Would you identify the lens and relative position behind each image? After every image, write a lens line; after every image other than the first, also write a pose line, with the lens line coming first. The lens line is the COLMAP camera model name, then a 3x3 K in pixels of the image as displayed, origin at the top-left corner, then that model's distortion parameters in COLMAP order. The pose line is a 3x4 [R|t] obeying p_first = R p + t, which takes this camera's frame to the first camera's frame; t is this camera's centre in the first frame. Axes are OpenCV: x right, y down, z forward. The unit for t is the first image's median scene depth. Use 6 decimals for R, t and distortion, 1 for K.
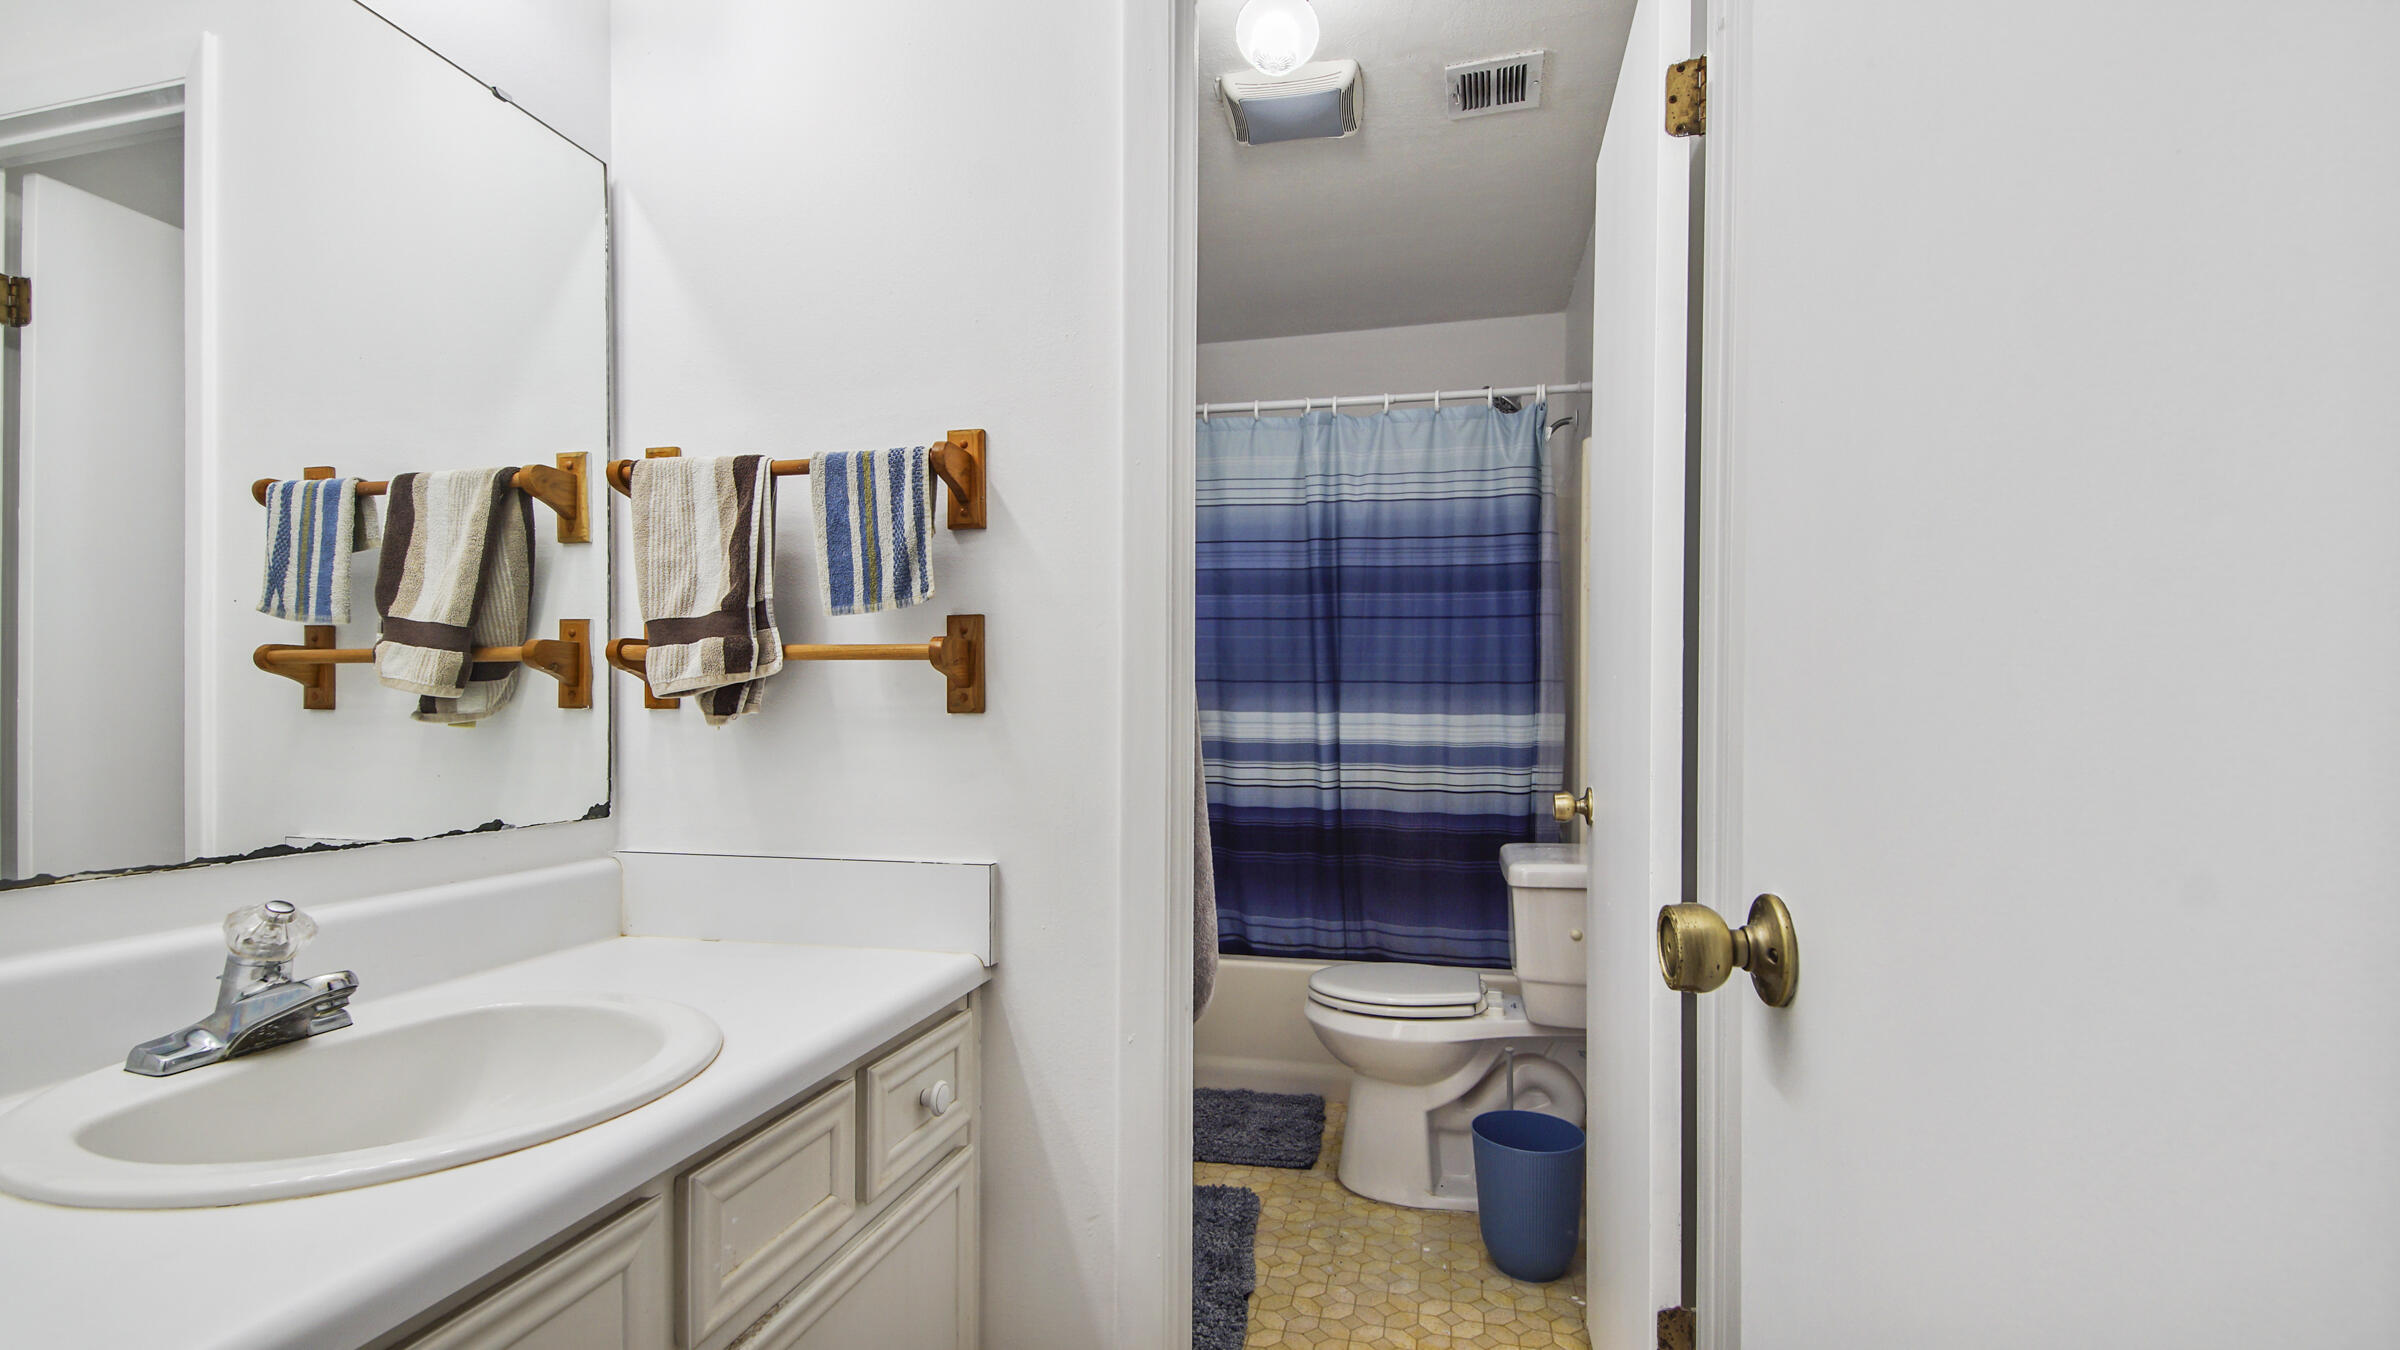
lens RADIAL K [[1070.3, 0, 1204.0], [0, 1070.3, 695.4], [0, 0, 1]] dist [0.073674, -0.044494]
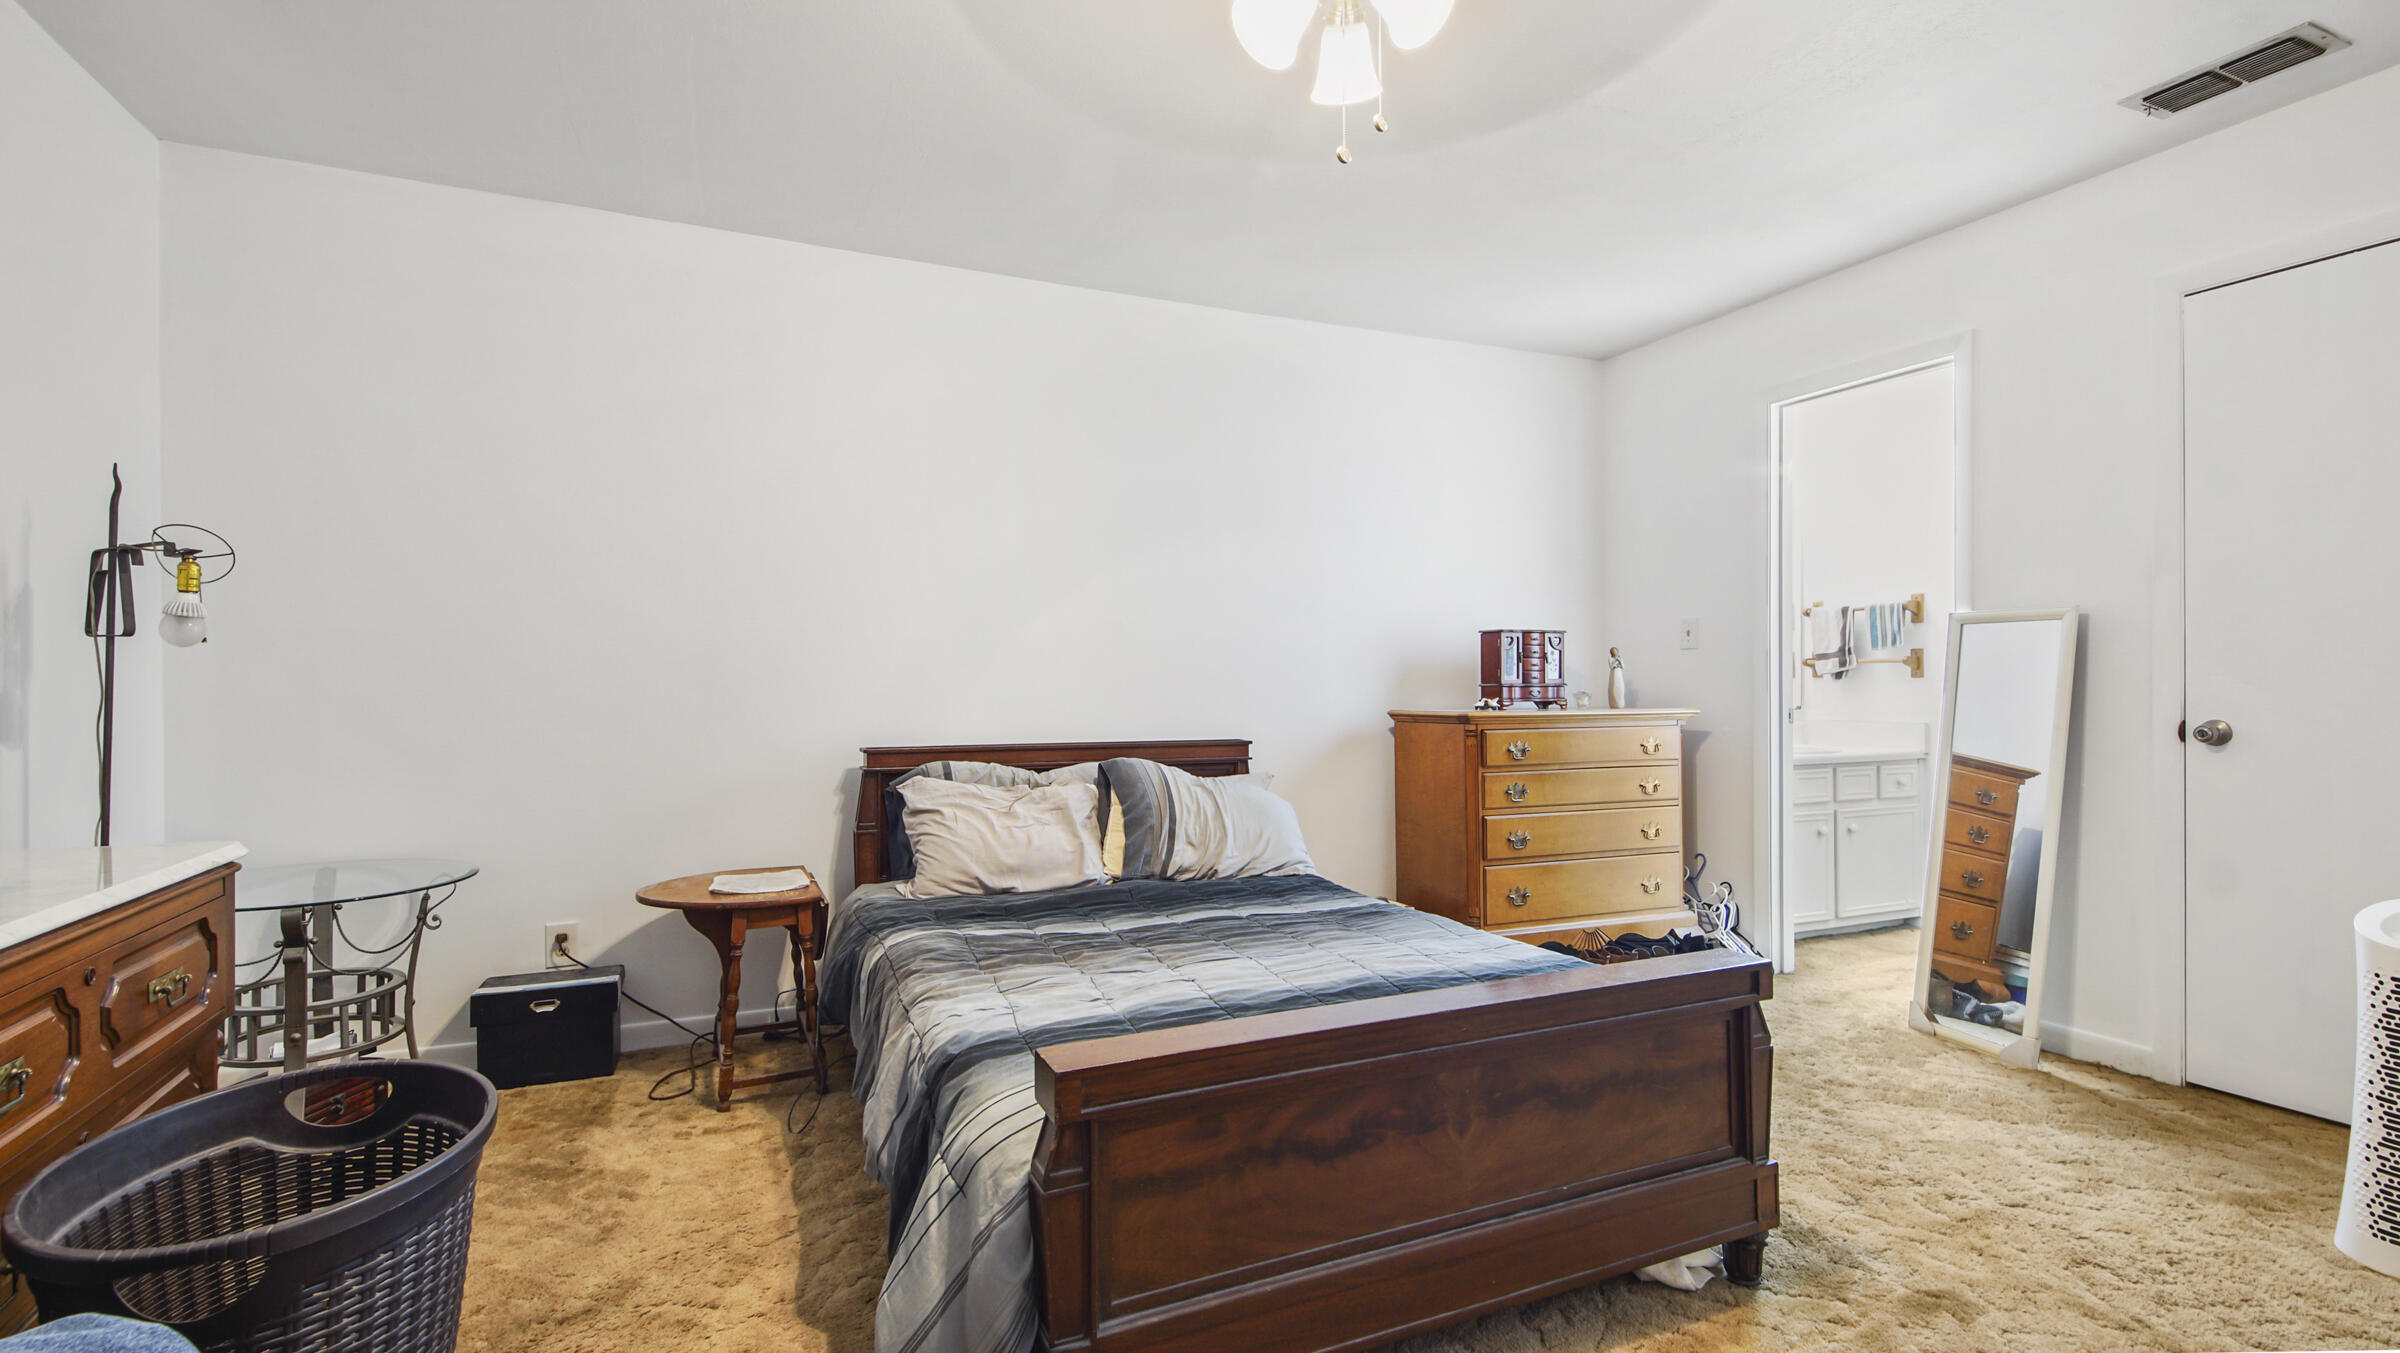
lens RADIAL K [[1070.3, 0, 1204.0], [0, 1070.3, 696.9], [0, 0, 1]] dist [0.073674, -0.044494]
pose [[0.620962, 0.003257, -0.783834, 1.091624], [-0.003548, 0.999993, 0.001344, 0.079282], [0.783833, 0.001947, 0.620969, -2.899775]]
